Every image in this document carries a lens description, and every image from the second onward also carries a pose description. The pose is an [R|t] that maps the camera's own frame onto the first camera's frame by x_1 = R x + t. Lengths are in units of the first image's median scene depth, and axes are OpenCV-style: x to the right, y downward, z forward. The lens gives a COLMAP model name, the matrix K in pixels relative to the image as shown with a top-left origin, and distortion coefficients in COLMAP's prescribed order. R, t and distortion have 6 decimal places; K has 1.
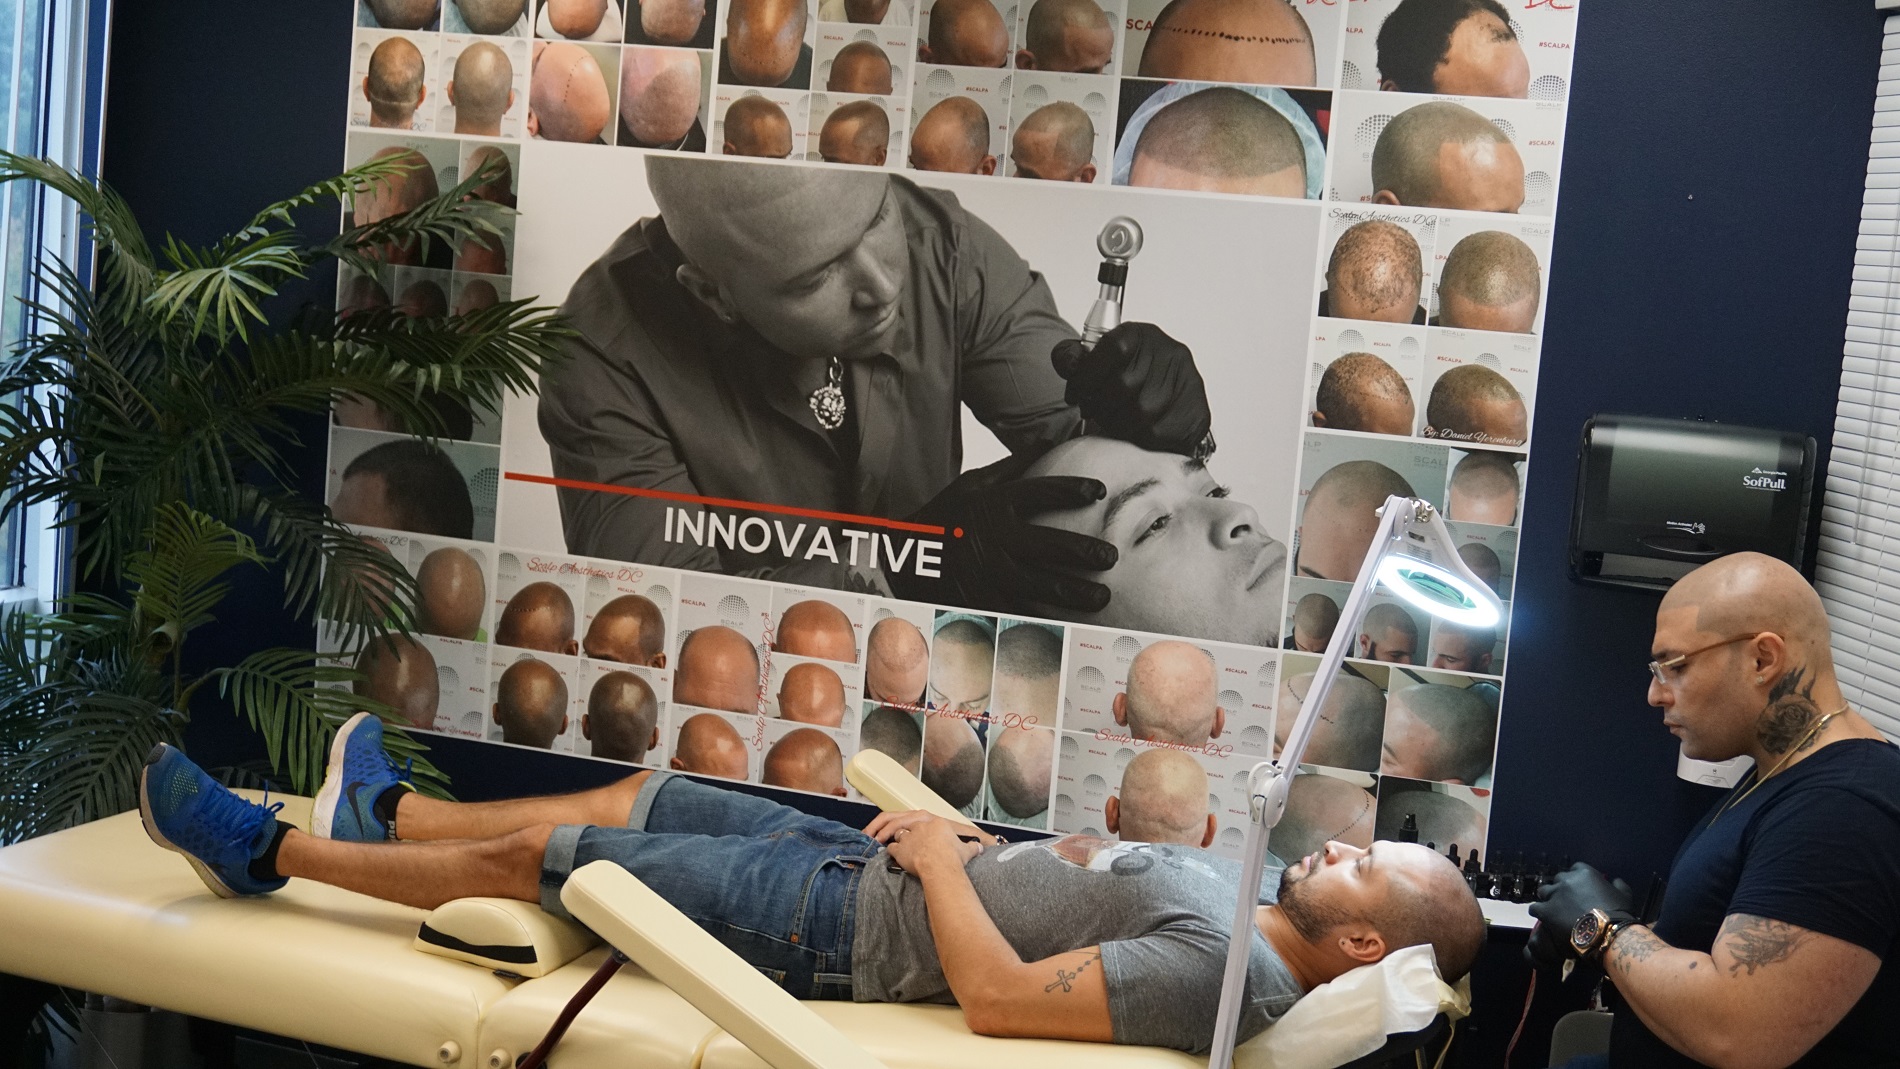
lens RADIAL K [[2516.0, 0, 950.0], [0, 2516.0, 534.5], [0, 0, 1]] dist [0.016033, 0.012613]
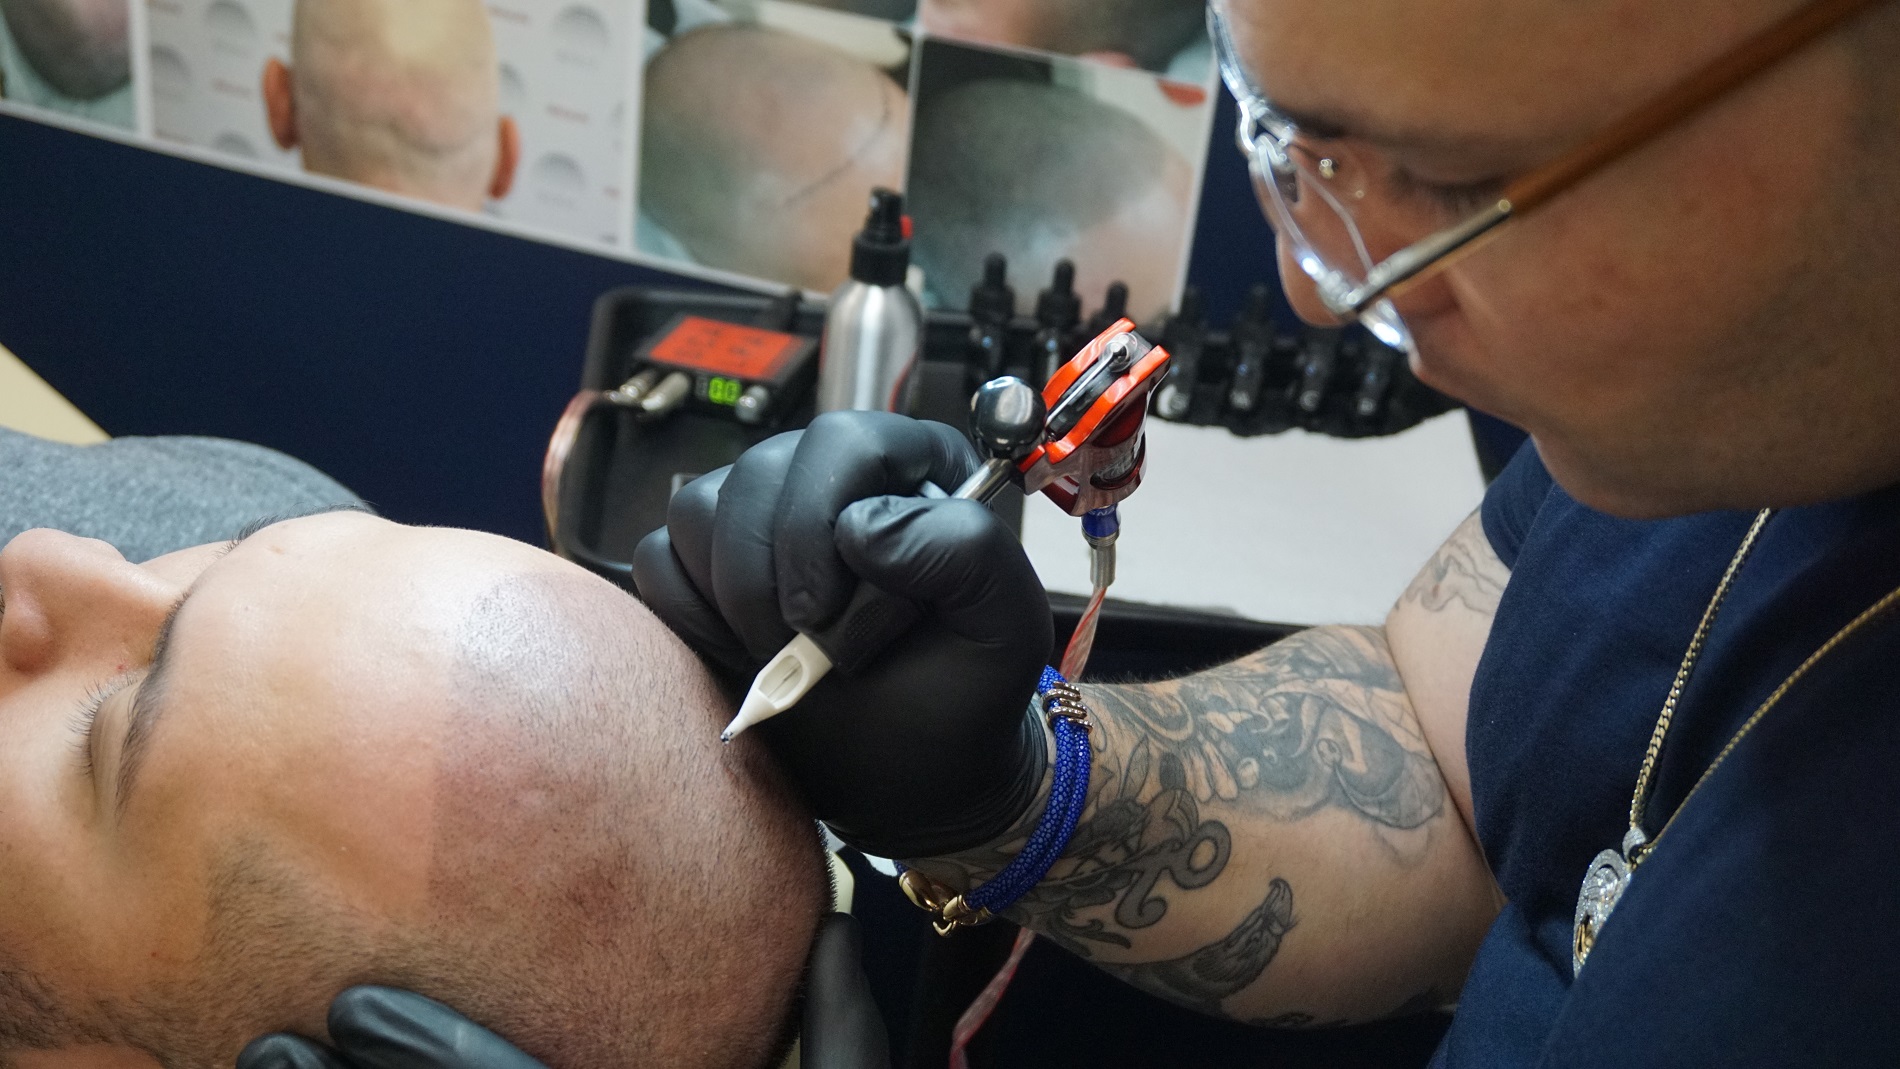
lens RADIAL K [[2331.8, 0, 950.0], [0, 2331.8, 534.5], [0, 0, 1]] dist [0.007795, -0.010887]
pose [[0.999726, 0.023268, -0.002622, 0.172866], [-0.020623, 0.928015, 0.371972, 0.036164], [0.011089, -0.371816, 0.928240, 0.641782]]
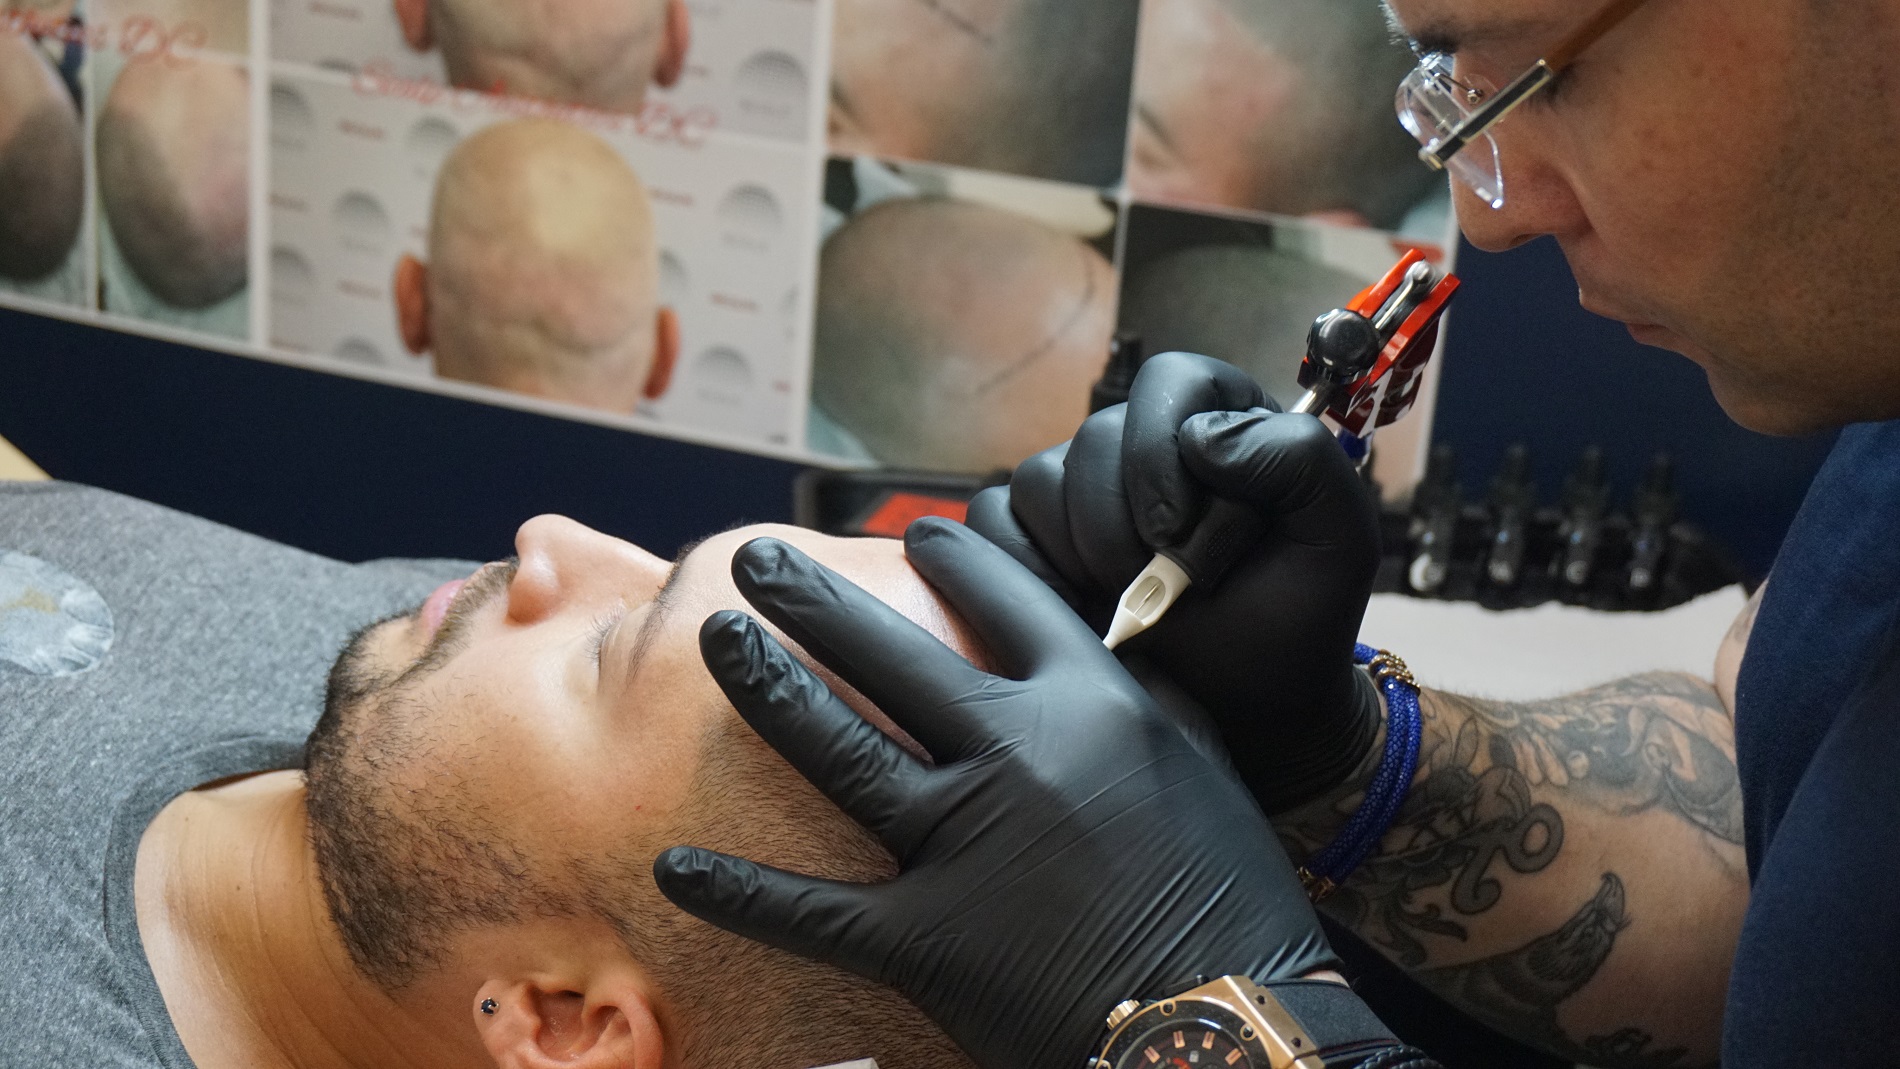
lens RADIAL K [[2908.0, 0, 950.0], [0, 2908.0, 534.5], [0, 0, 1]] dist [0.026347, 0.041518]
pose [[0.999095, 0.008653, -0.041654, 0.159418], [0.000651, 0.975873, 0.218338, 0.053204], [0.042539, -0.218167, 0.974984, 0.596583]]
